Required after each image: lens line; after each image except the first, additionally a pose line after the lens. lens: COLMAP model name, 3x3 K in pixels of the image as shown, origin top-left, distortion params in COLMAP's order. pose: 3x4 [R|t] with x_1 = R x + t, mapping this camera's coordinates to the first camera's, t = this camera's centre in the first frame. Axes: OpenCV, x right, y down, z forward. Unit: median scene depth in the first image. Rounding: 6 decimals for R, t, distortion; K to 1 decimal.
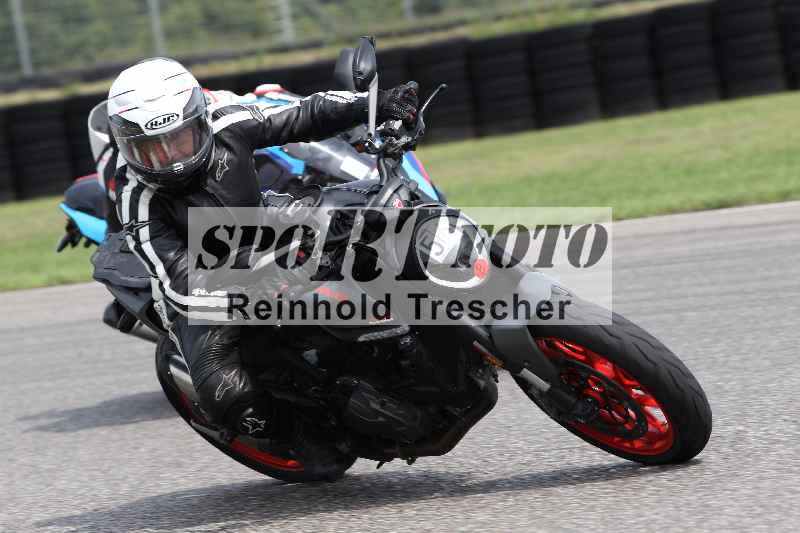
lens RADIAL K [[5620.0, 0, 405.2], [0, 5620.0, 291.3], [0, 0, 1]] dist [2.142081, 0.000000]
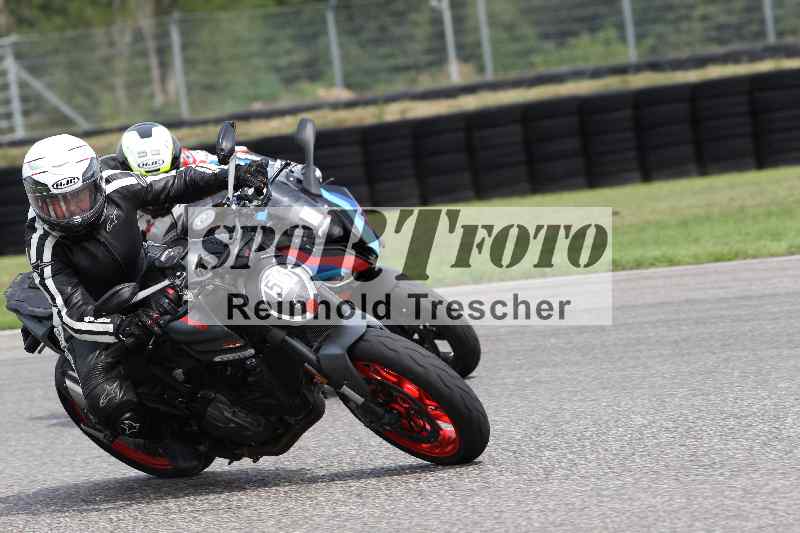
lens RADIAL K [[5620.0, 0, 402.6], [0, 5620.0, 265.9], [0, 0, 1]] dist [2.142081, 0.000000]
pose [[0.999379, 0.032020, 0.014719, 0.014308], [-0.031747, 0.999326, -0.018422, 0.009306], [-0.015299, 0.017943, 0.999722, -0.266260]]
